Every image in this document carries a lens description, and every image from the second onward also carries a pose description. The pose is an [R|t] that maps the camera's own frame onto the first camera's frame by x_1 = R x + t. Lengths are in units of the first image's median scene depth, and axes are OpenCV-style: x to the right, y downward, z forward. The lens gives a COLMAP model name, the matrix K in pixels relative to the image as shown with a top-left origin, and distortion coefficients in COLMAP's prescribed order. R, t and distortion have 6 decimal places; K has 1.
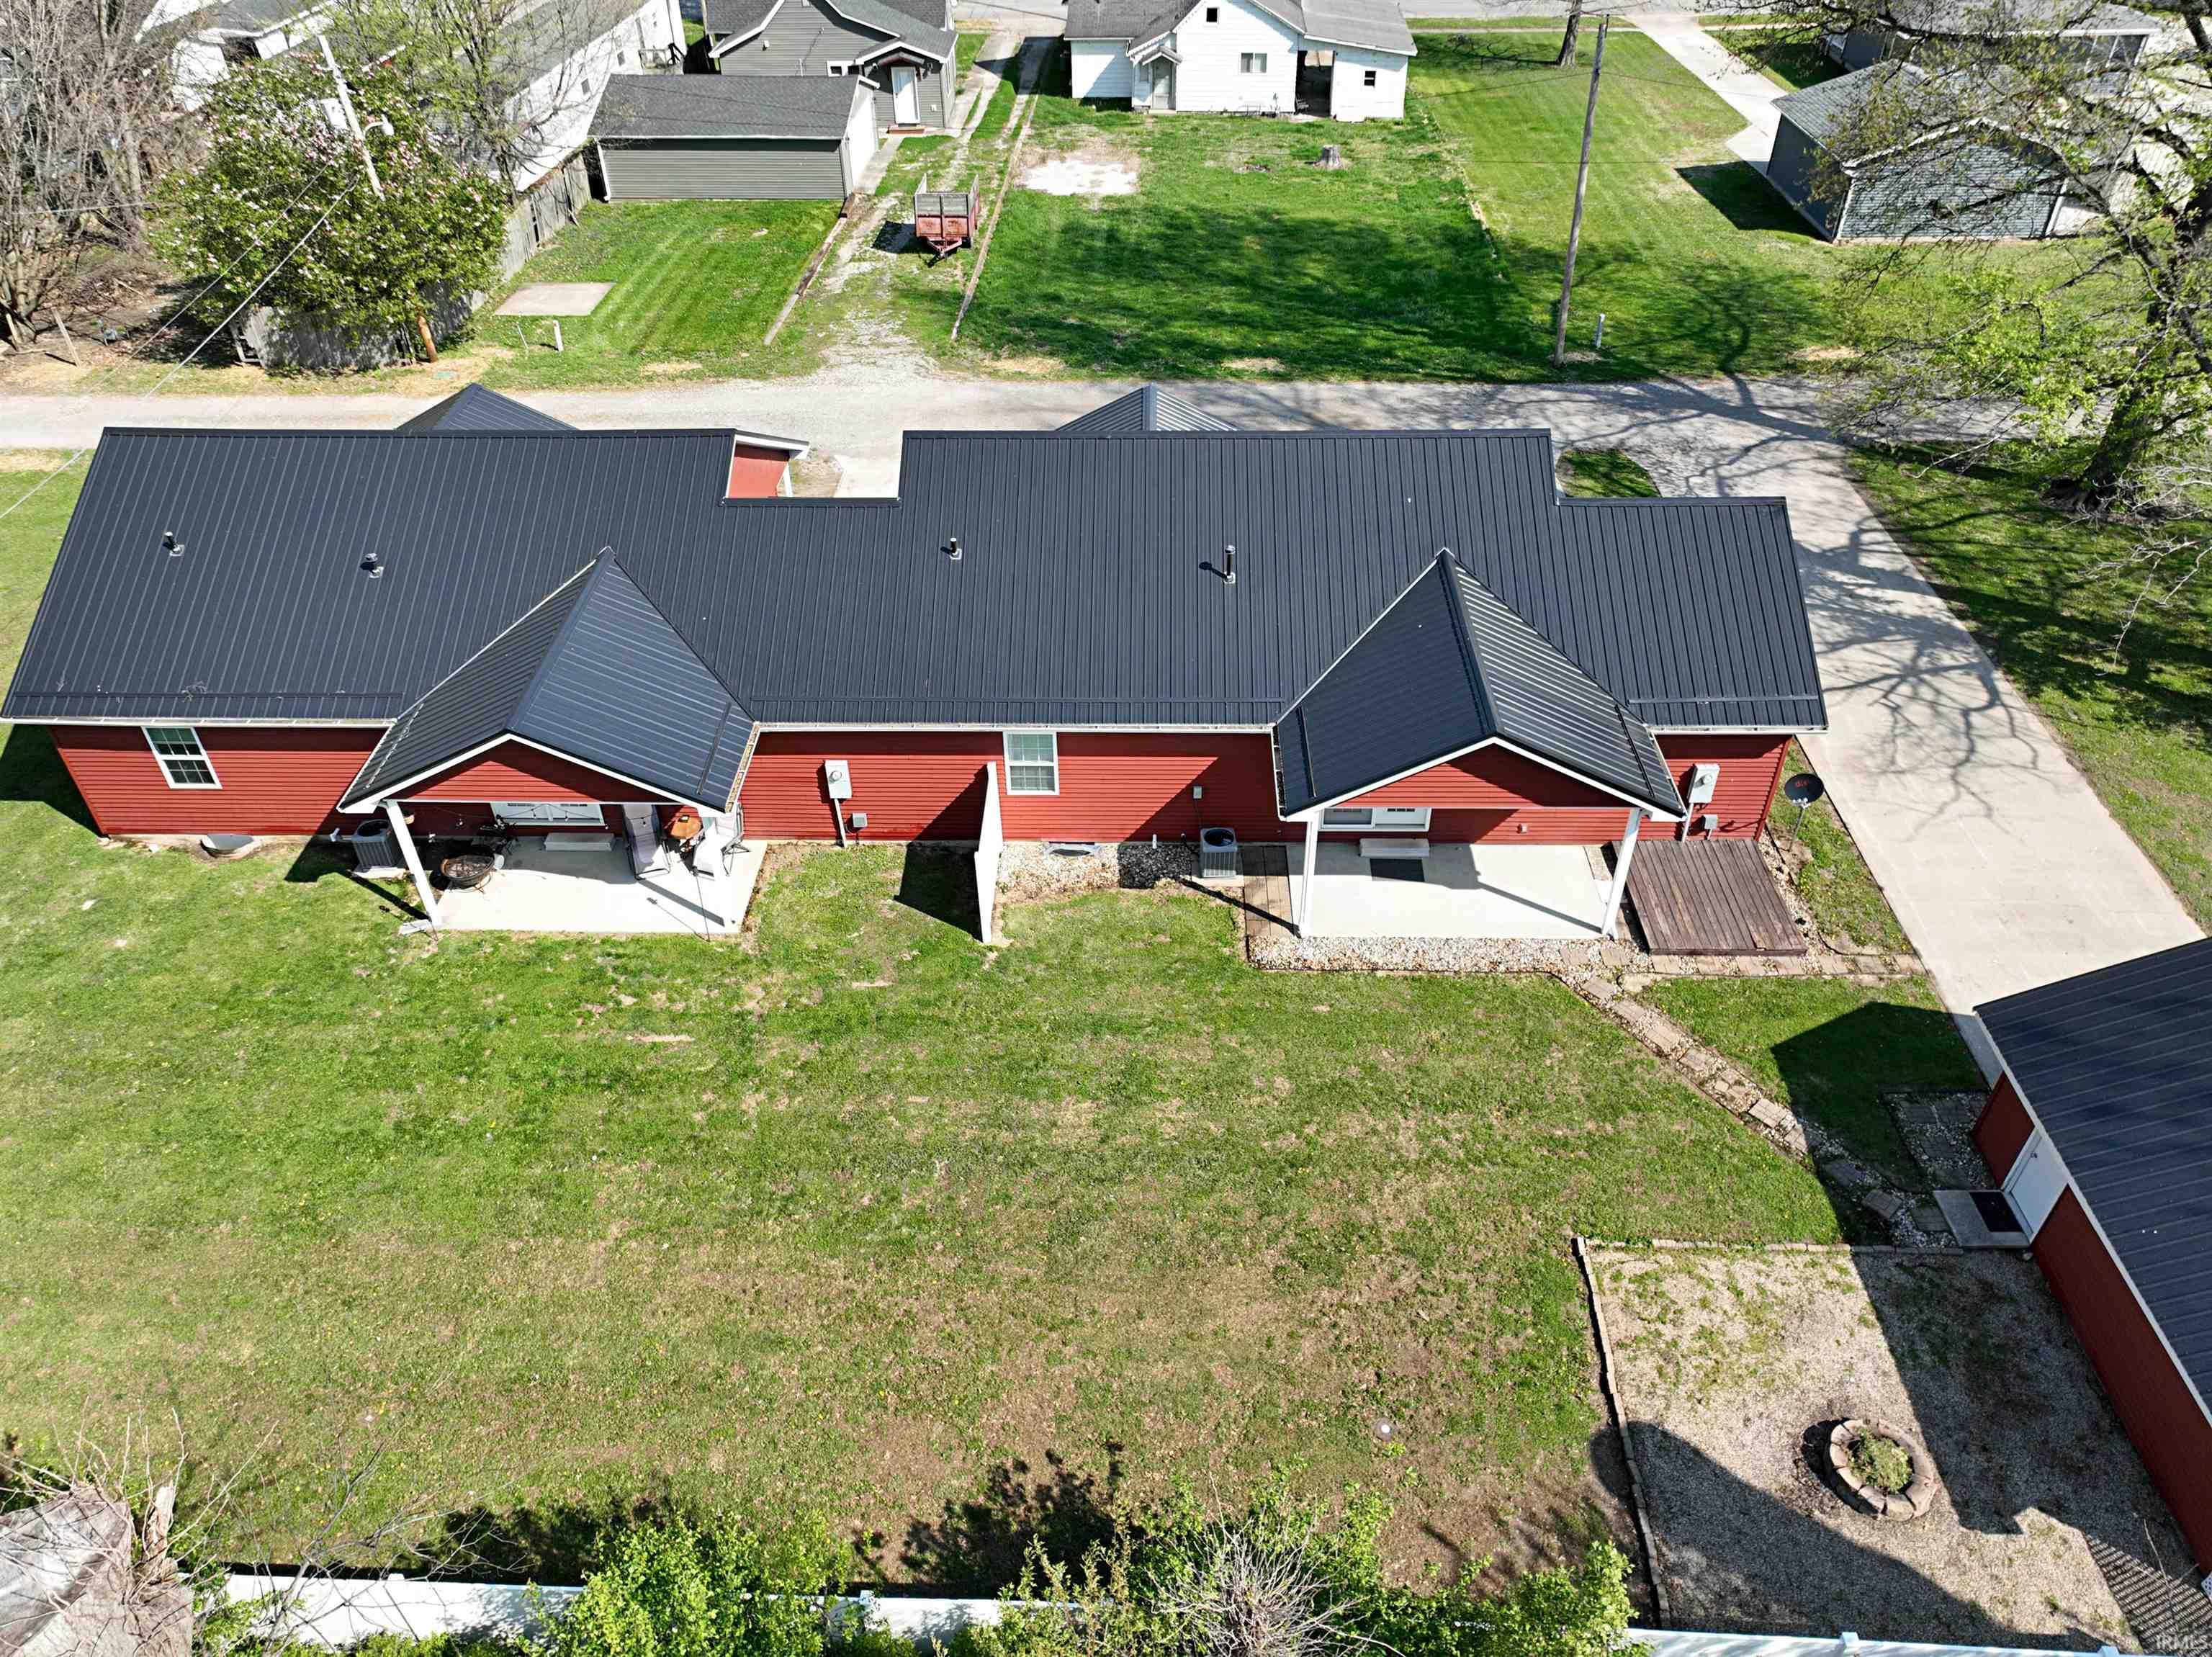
lens RADIAL K [[1577.6, 0, 1100.5], [0, 1577.6, 836.1], [0, 0, 1]] dist [0.011697, 0.007430]
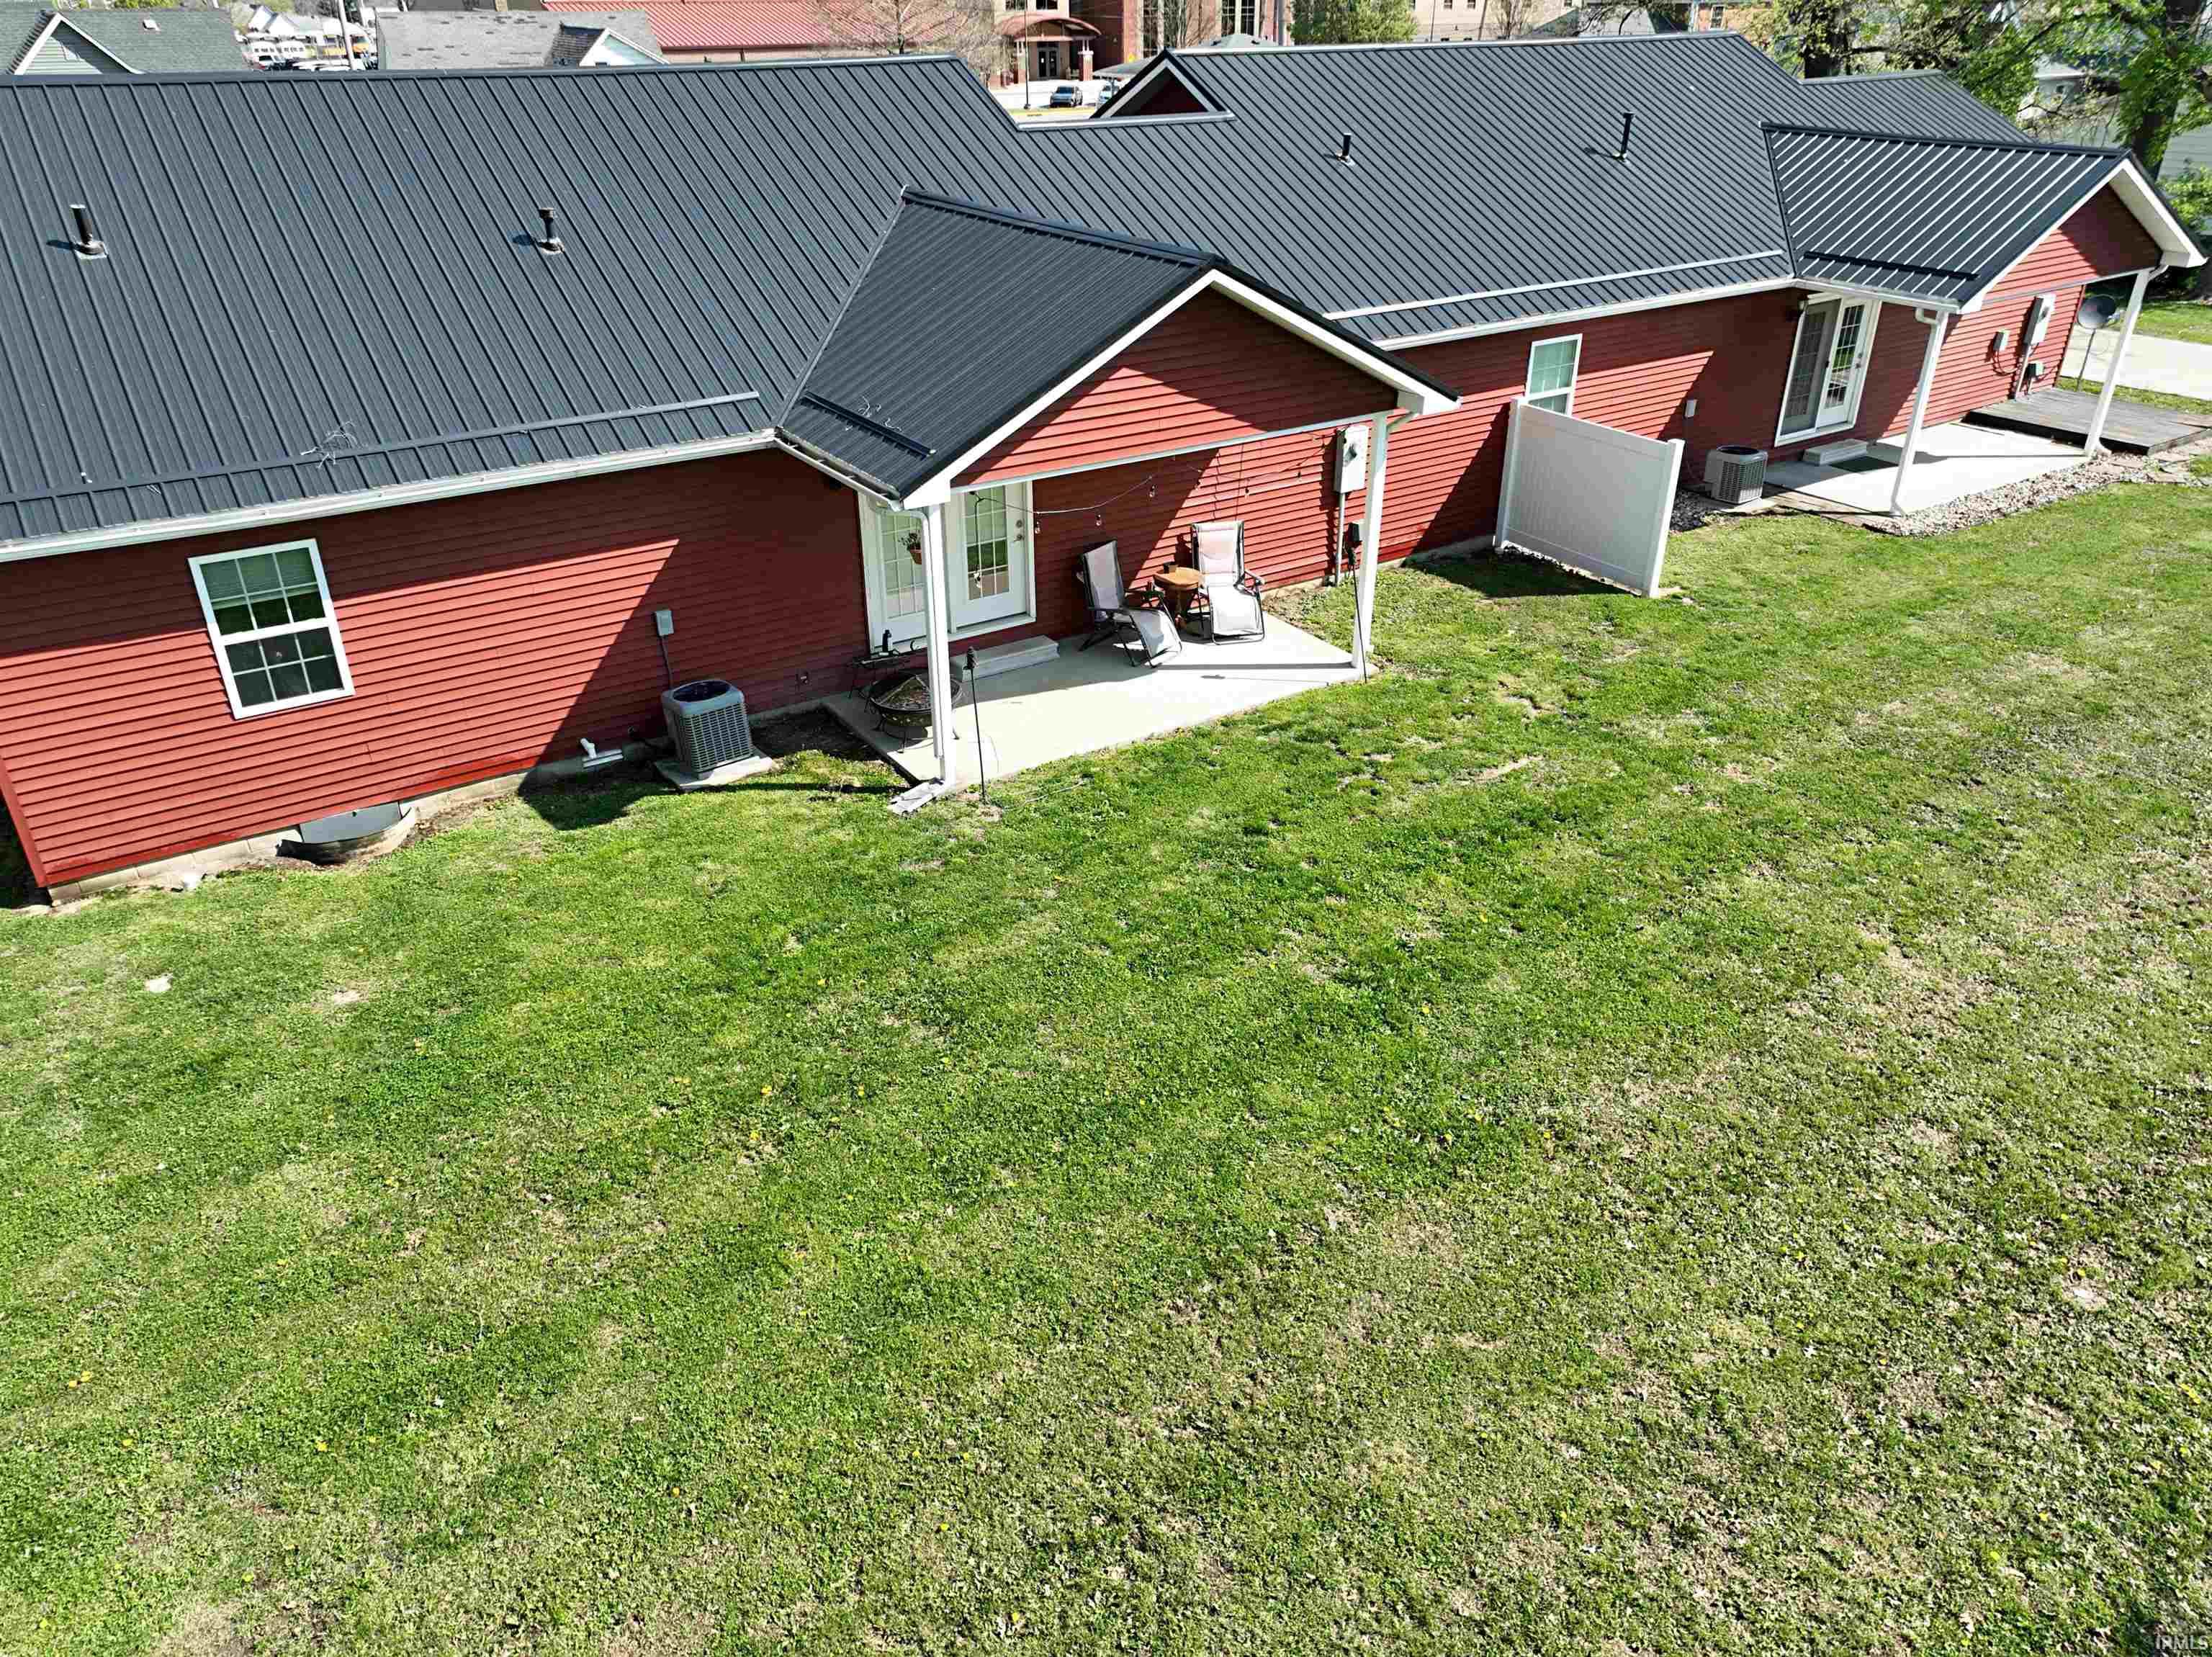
lens RADIAL K [[1577.6, 0, 1104.2], [0, 1577.6, 817.5], [0, 0, 1]] dist [0.011697, 0.007430]
pose [[0.811556, -0.258410, 0.524024, -0.678845], [0.354508, 0.930705, -0.090073, 0.137119], [-0.464436, 0.258870, 0.846927, 0.538406]]
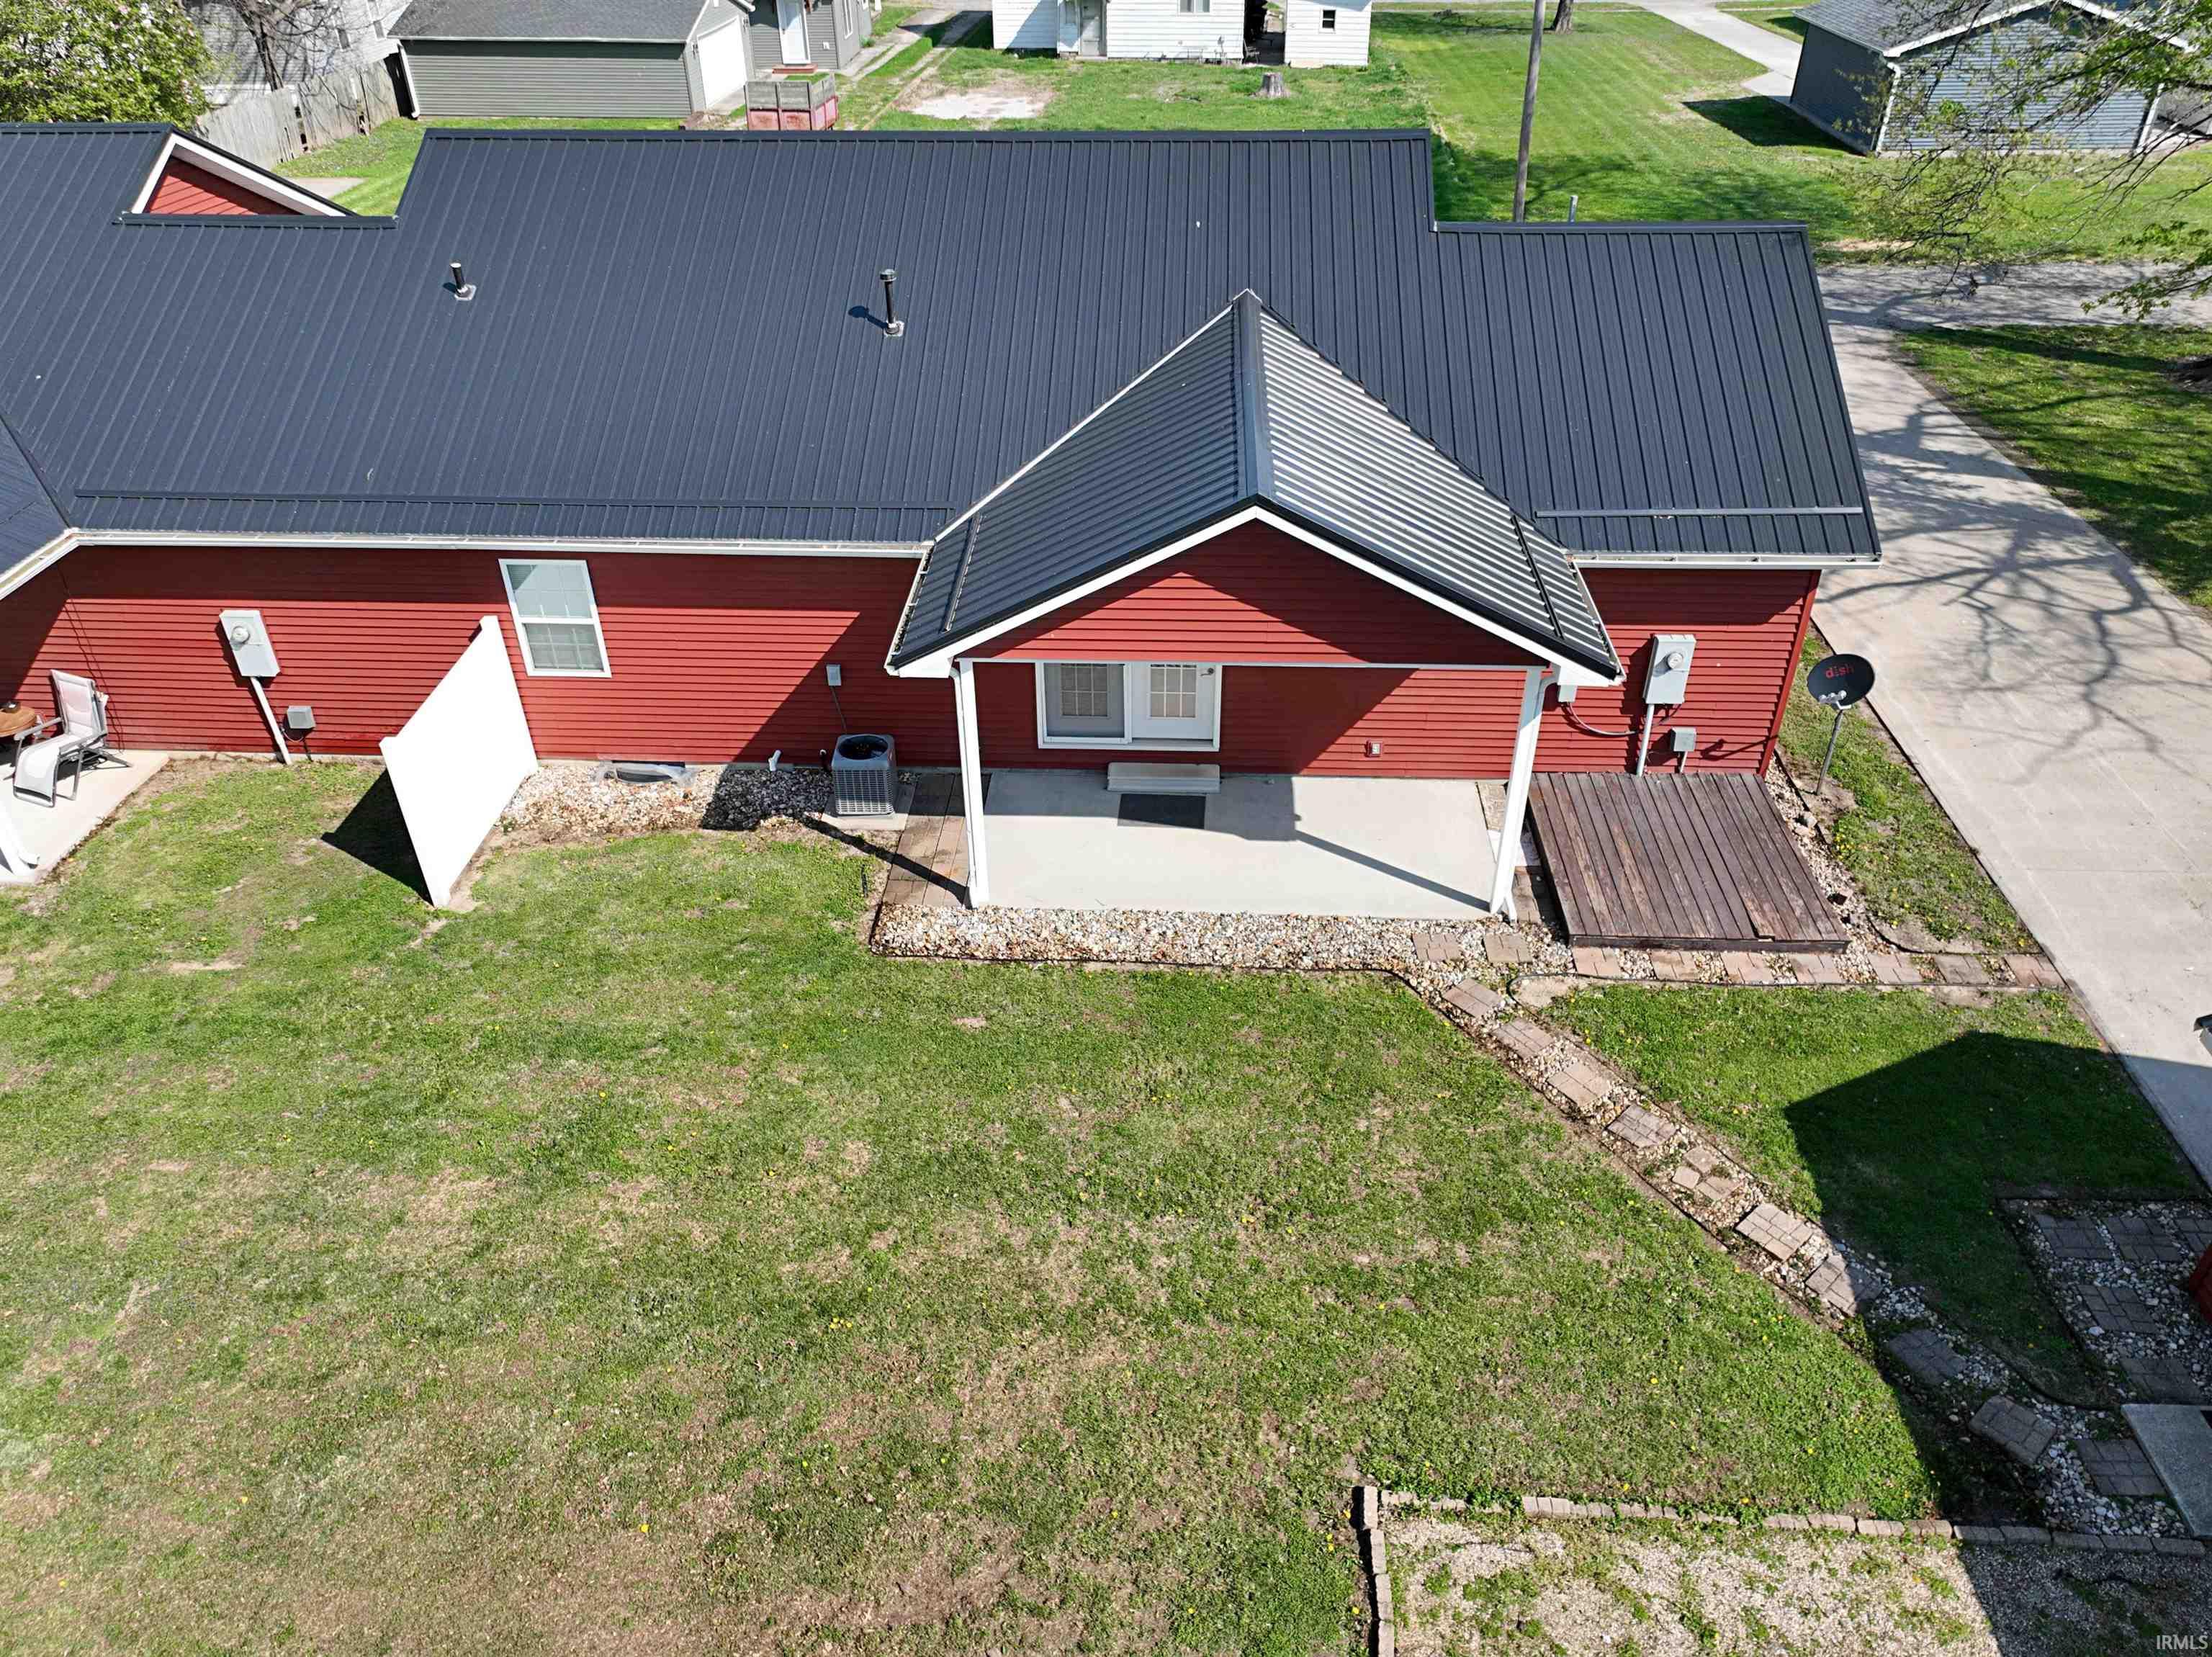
lens RADIAL K [[1577.6, 0, 1105.3], [0, 1577.6, 832.0], [0, 0, 1]] dist [0.011697, 0.007430]
pose [[0.999564, 0.021038, -0.020727, 0.187833], [-0.022524, 0.996984, -0.074263, 0.078568], [0.019103, 0.074698, 0.997023, 0.419271]]
